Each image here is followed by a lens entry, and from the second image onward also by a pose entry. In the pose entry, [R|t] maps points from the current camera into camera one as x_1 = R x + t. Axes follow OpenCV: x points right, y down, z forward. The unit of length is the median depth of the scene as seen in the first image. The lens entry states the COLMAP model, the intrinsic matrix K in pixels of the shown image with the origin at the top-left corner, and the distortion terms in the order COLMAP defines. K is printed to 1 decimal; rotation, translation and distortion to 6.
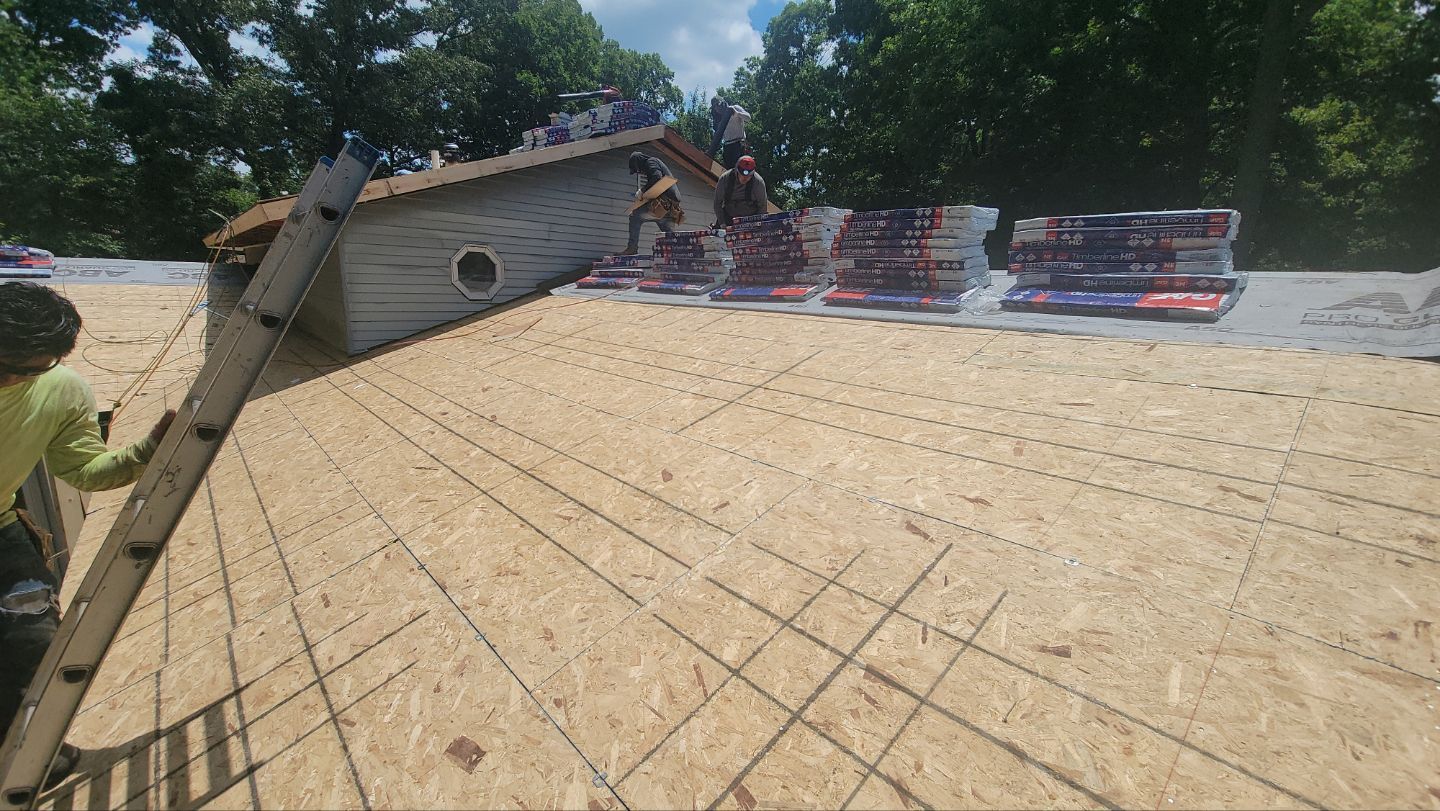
lens RADIAL K [[583.5, 0, 709.3], [0, 583.5, 434.9], [0, 0, 1]] dist [-0.000408, -0.005740]
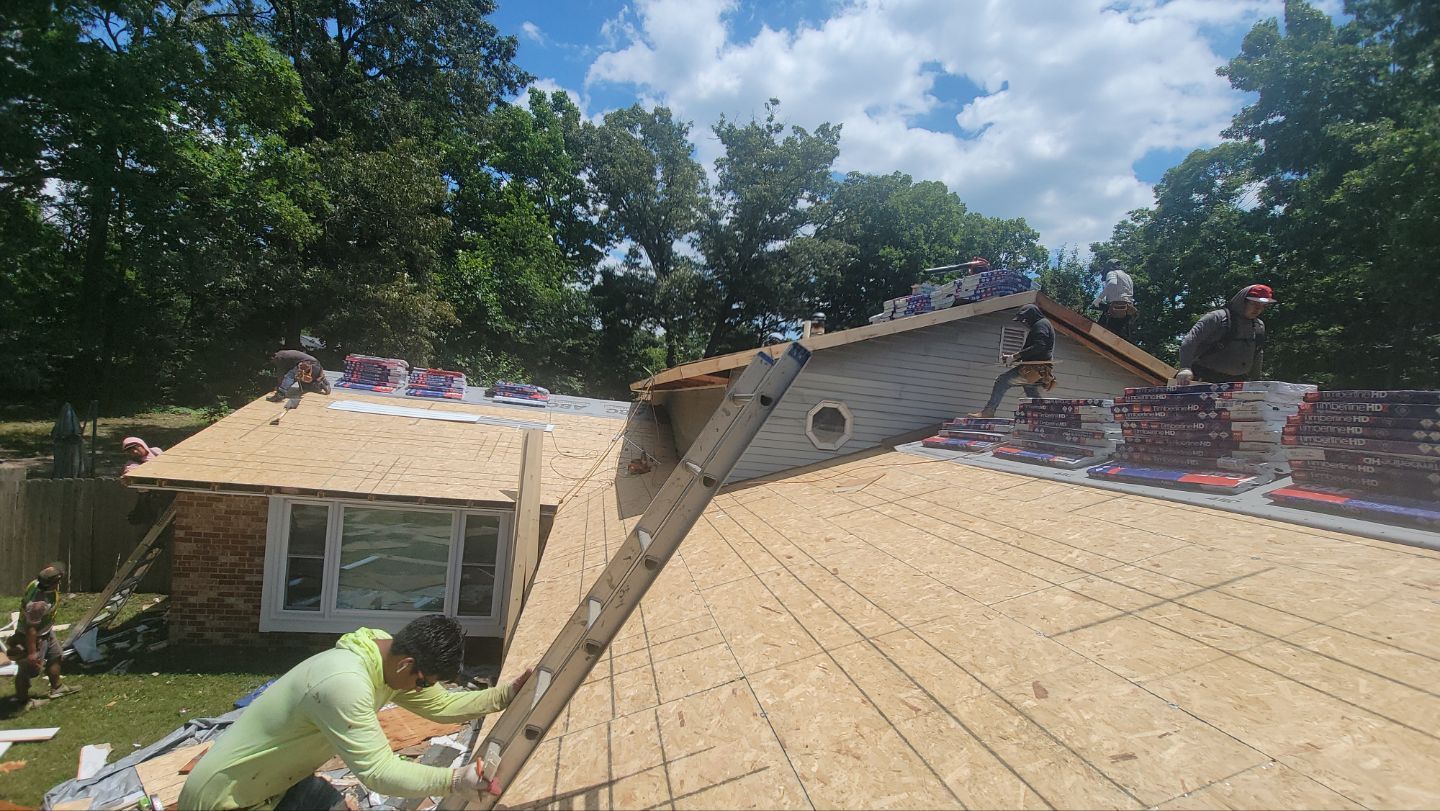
lens RADIAL K [[583.5, 0, 700.0], [0, 583.5, 432.1], [0, 0, 1]] dist [-0.000408, -0.005740]
pose [[0.847168, 0.071697, -0.526466, -0.033667], [-0.198740, 0.961687, -0.188837, -0.015753], [0.492757, 0.264607, 0.828959, -0.020390]]
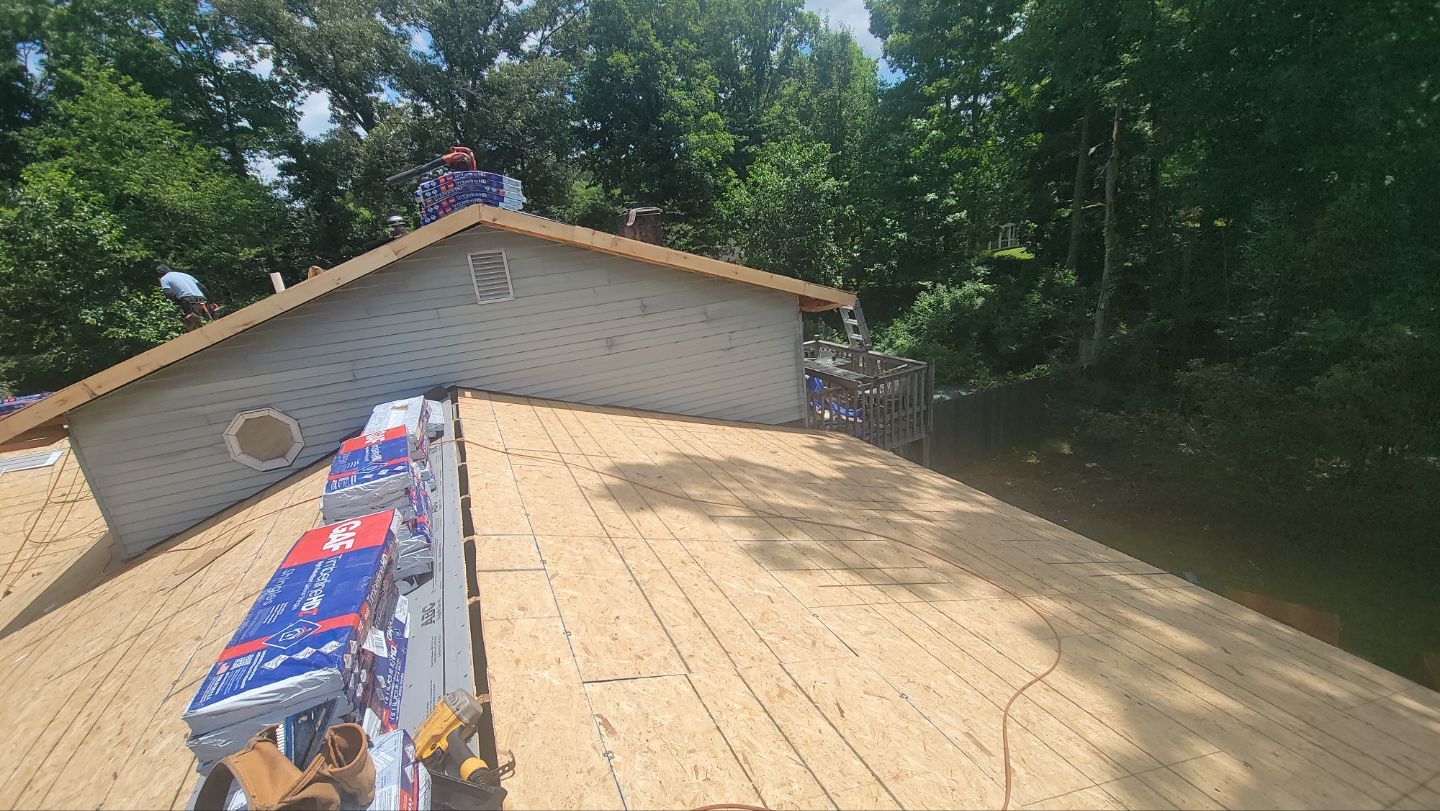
lens RADIAL K [[583.5, 0, 709.2], [0, 583.5, 427.2], [0, 0, 1]] dist [-0.000408, -0.005740]
pose [[0.935823, -0.020062, -0.351898, 0.623495], [0.052009, 0.995310, 0.081566, -0.407858], [0.348612, -0.094633, 0.932478, 0.536207]]
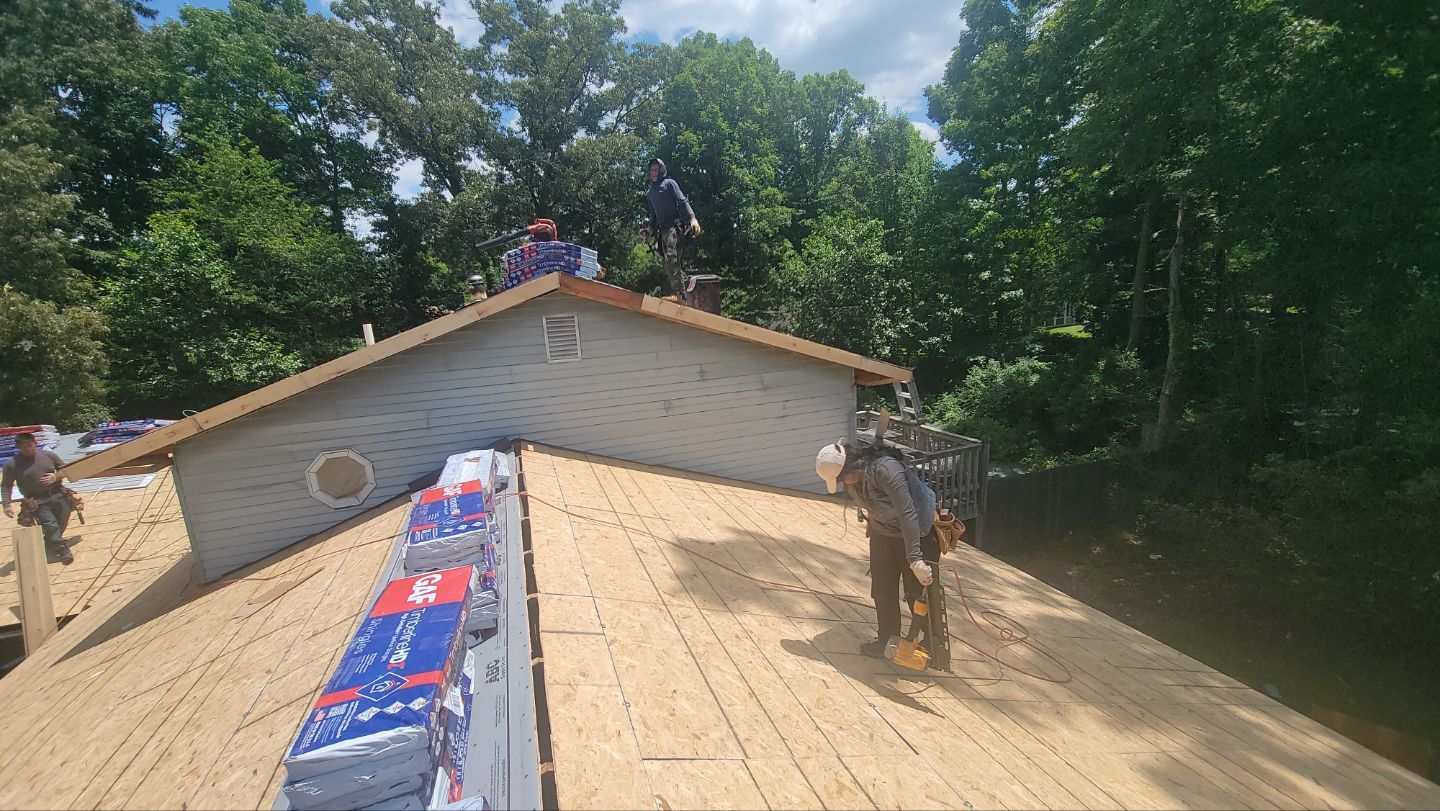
lens RADIAL K [[583.5, 0, 707.0], [0, 583.5, 426.5], [0, 0, 1]] dist [-0.000408, -0.005740]
pose [[0.908722, -0.000454, -0.417401, 0.603255], [-0.008517, 0.999771, -0.019630, -0.425945], [0.417314, 0.021393, 0.908510, 0.512890]]
